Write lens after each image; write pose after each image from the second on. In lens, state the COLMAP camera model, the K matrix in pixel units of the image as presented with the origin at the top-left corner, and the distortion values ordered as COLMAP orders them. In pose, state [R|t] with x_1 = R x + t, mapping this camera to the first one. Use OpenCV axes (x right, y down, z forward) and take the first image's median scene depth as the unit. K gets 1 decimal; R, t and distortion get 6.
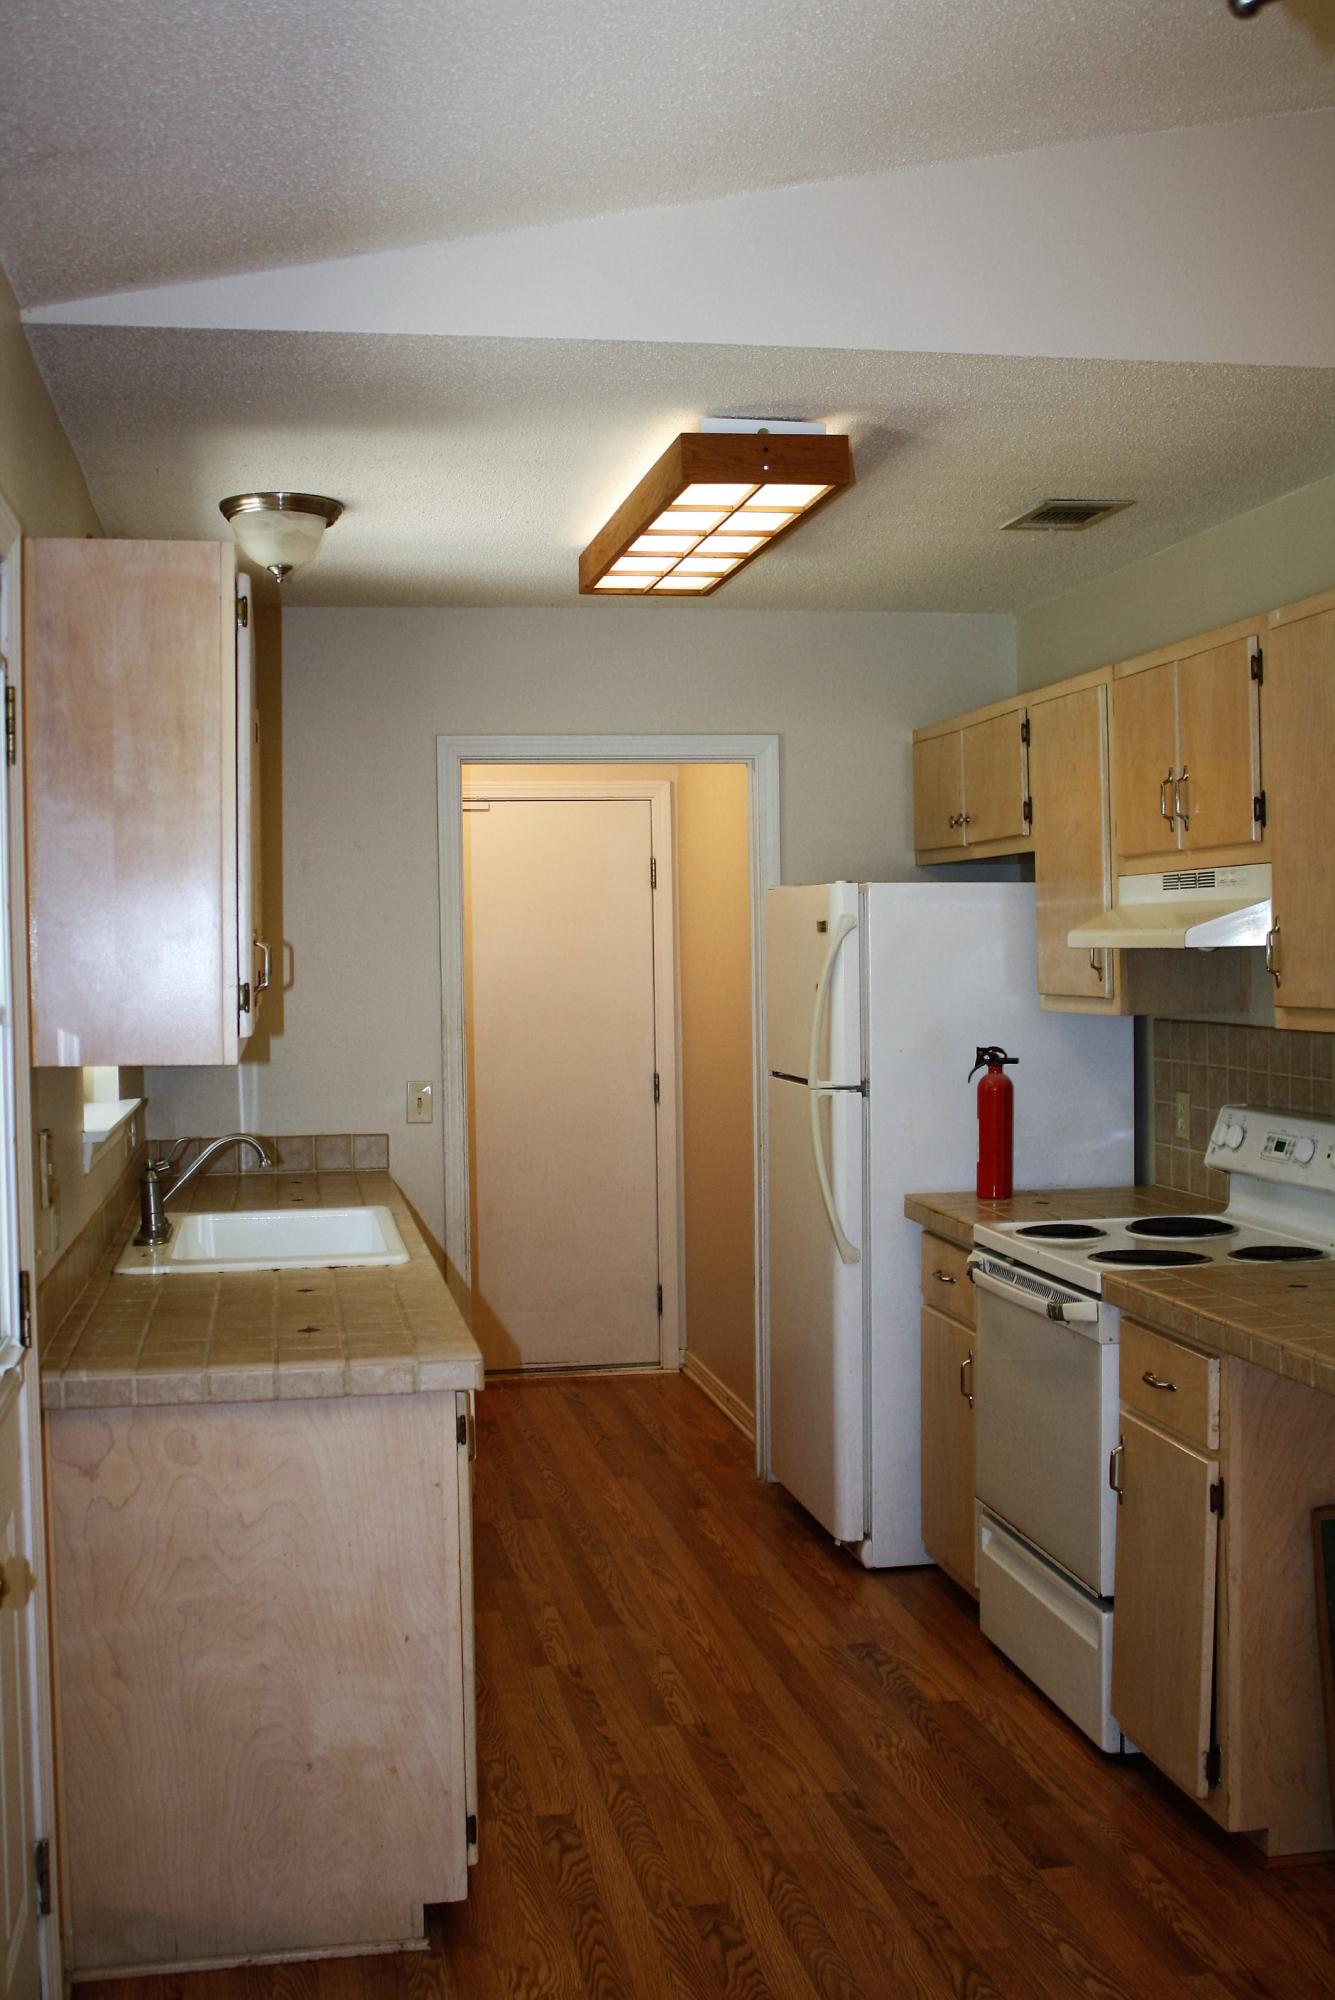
lens RADIAL K [[2193.4, 0, 667.5], [0, 2193.4, 1000.0], [0, 0, 1]] dist [-0.001702, -0.007264]
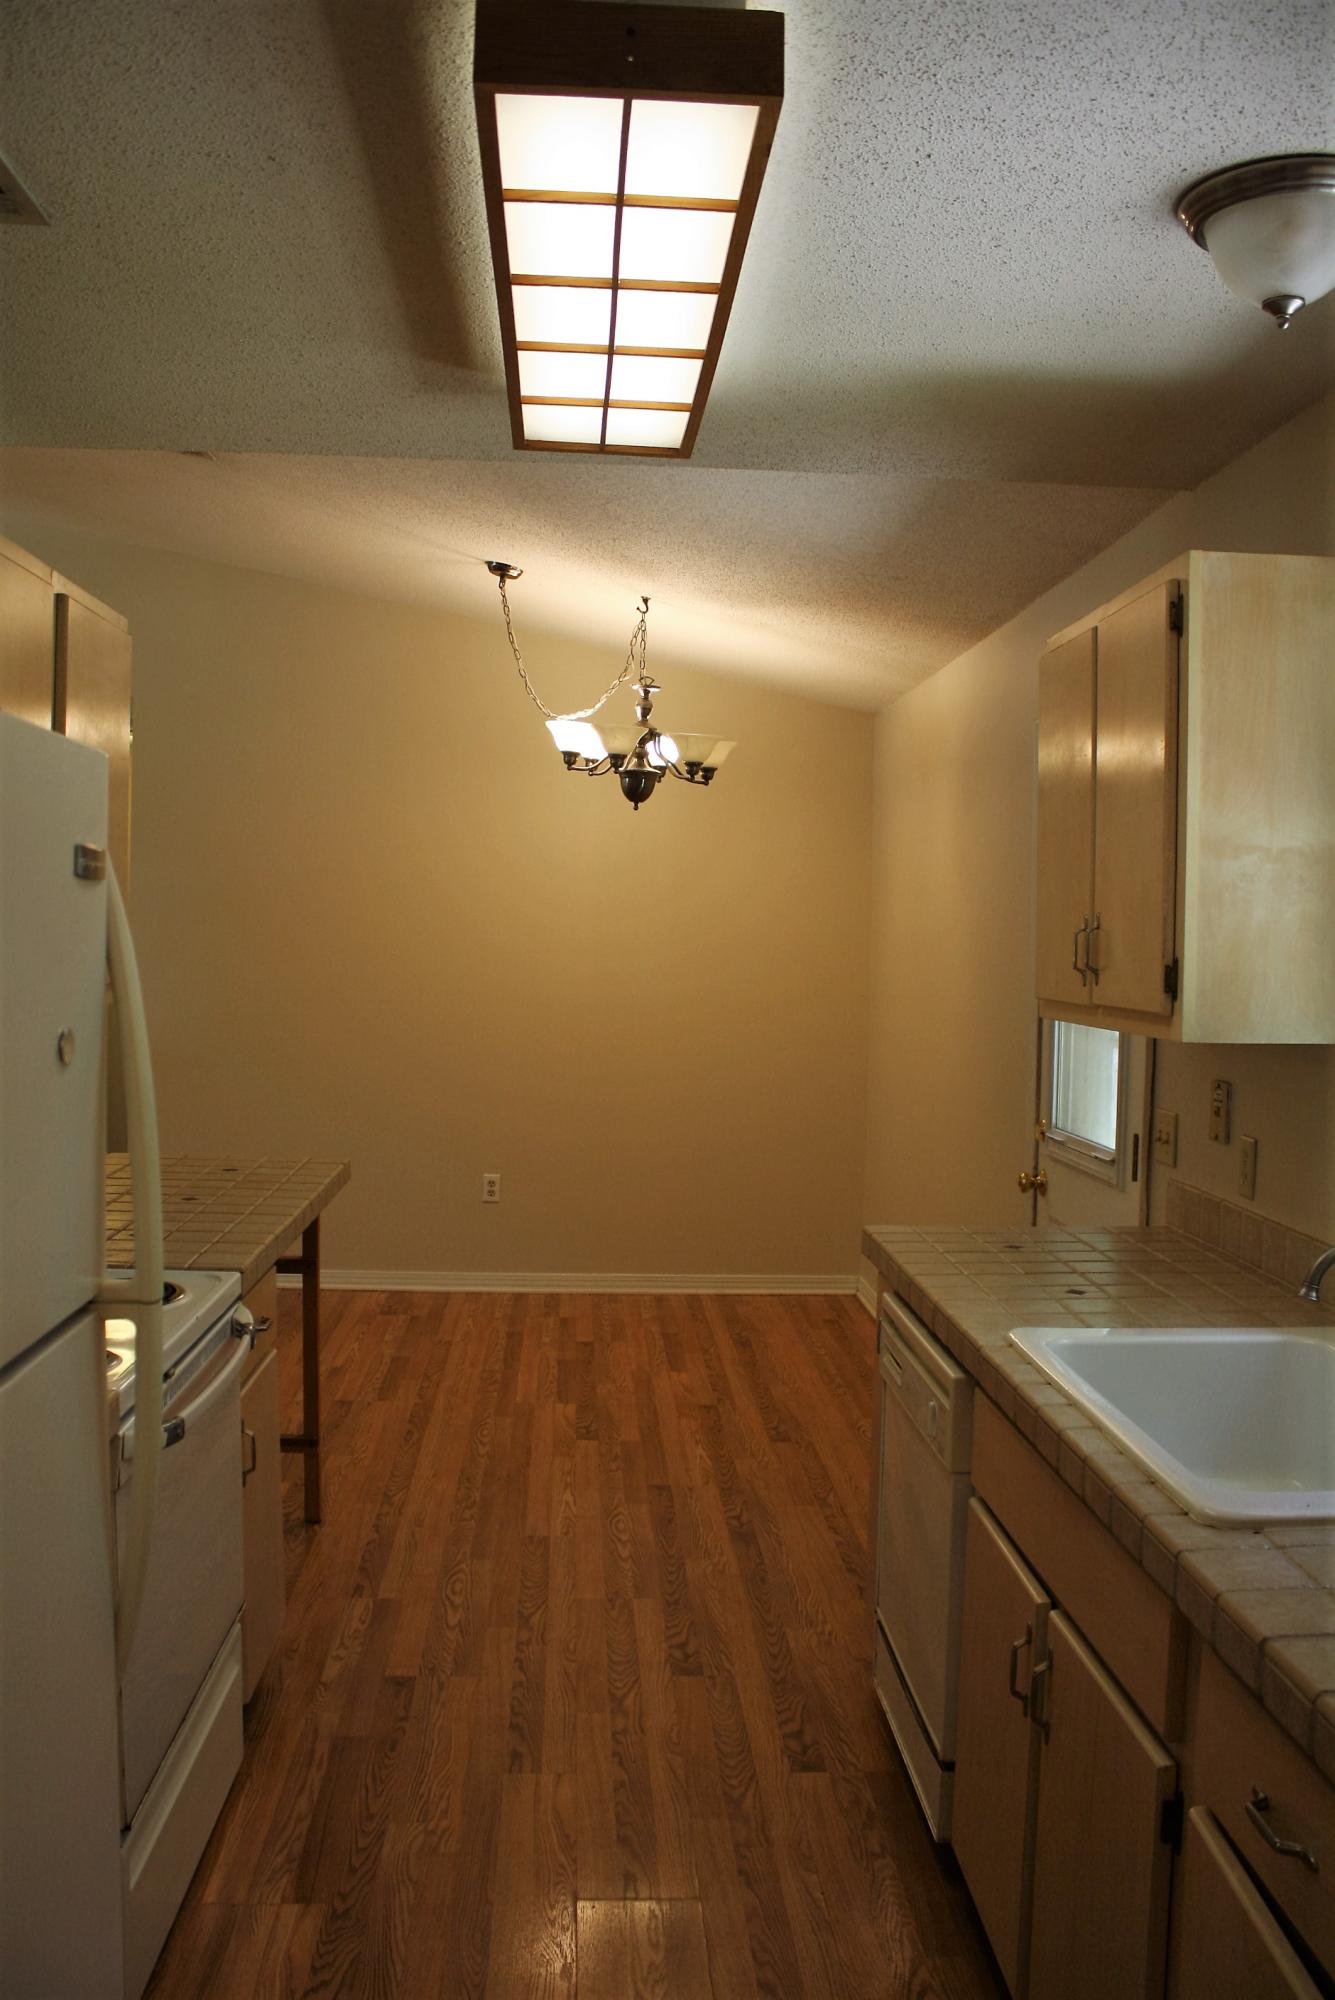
lens RADIAL K [[1699.4, 0, 667.5], [0, 1699.4, 1000.0], [0, 0, 1]] dist [-0.063713, 0.000906]
pose [[-0.992416, -0.009282, 0.122574, -0.084059], [-0.001632, 0.998052, 0.062363, -0.043416], [-0.122914, 0.061690, -0.990498, 1.882319]]
